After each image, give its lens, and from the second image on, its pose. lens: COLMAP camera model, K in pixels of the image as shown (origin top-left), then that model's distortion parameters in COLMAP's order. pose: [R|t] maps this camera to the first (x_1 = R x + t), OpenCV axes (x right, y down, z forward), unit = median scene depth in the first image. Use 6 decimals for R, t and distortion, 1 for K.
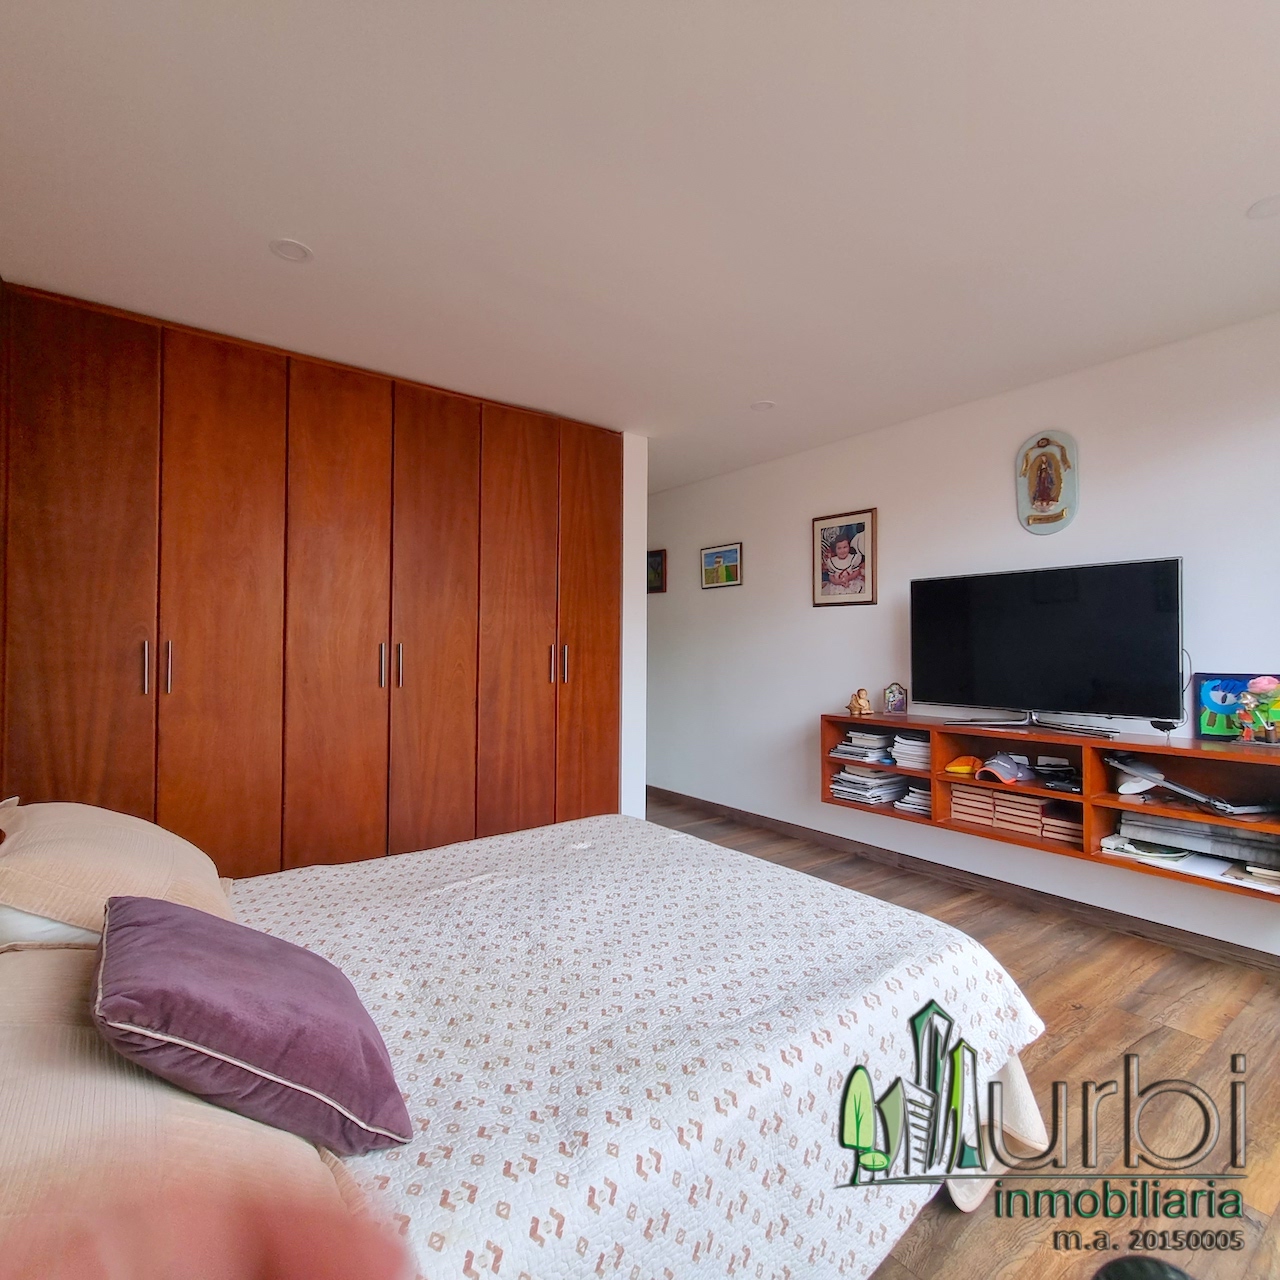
lens RADIAL K [[670.9, 0, 634.9], [0, 670.9, 642.1], [0, 0, 1]] dist [0.005953, -0.000760]
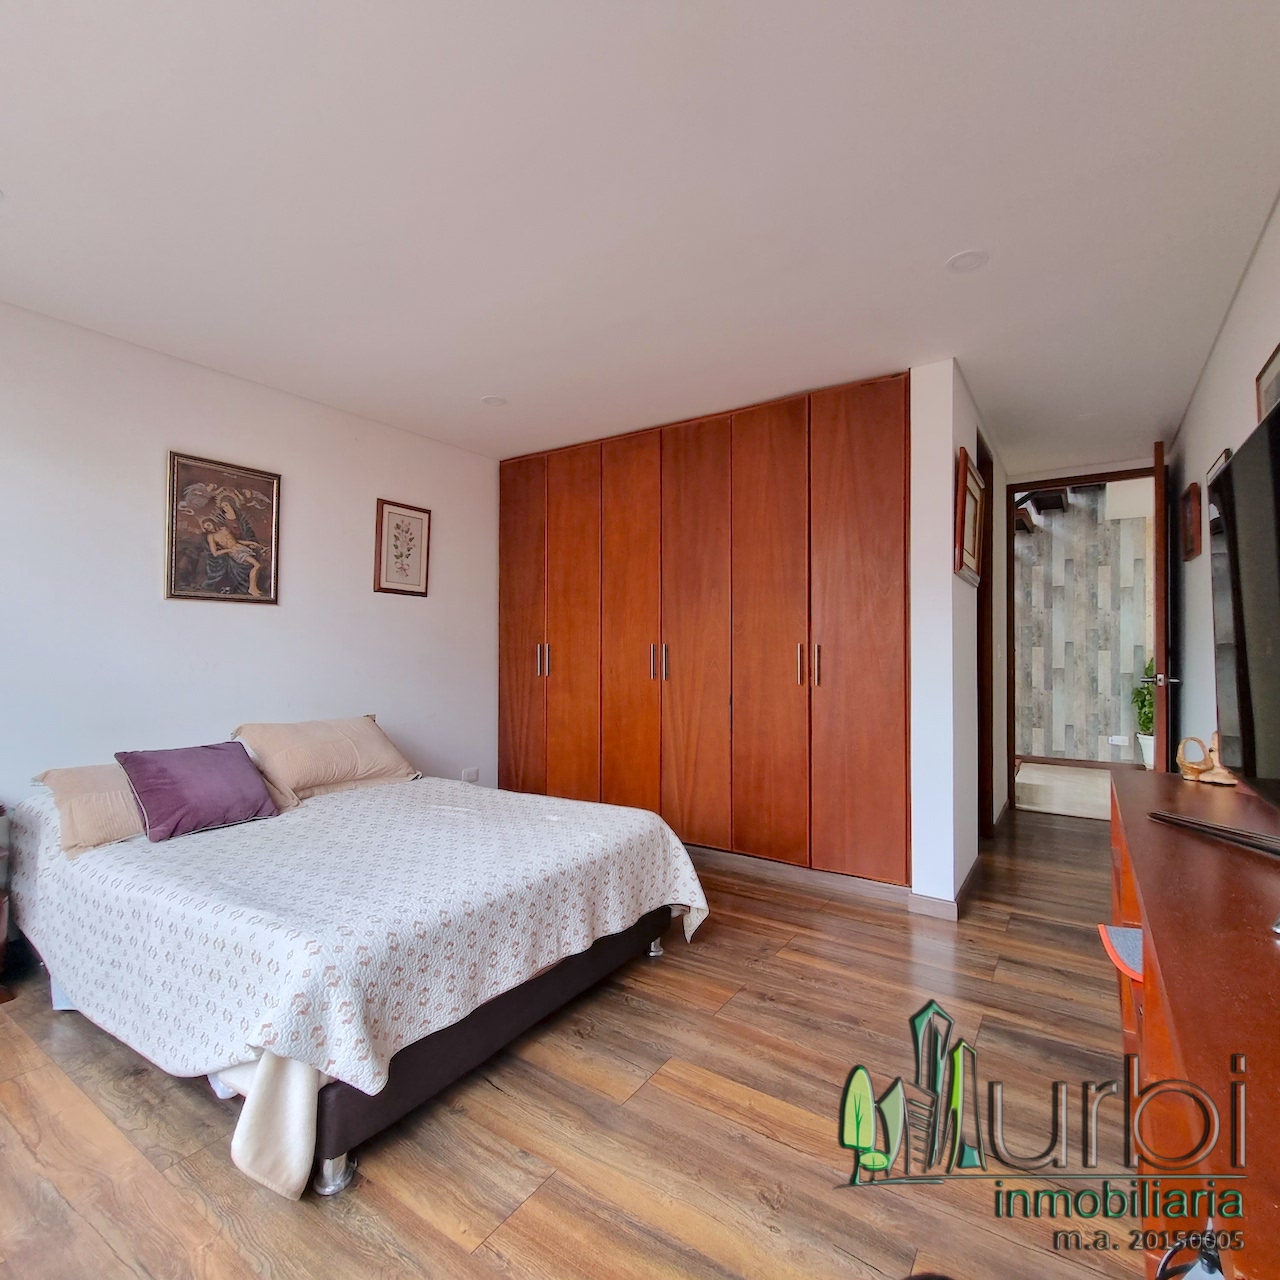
lens RADIAL K [[670.9, 0, 635.6], [0, 670.9, 644.0], [0, 0, 1]] dist [0.005953, -0.000760]
pose [[0.329541, -0.011089, -0.944076, 0.772536], [0.009665, 0.999918, -0.008371, 0.011610], [0.944092, -0.006365, 0.329622, 0.550896]]
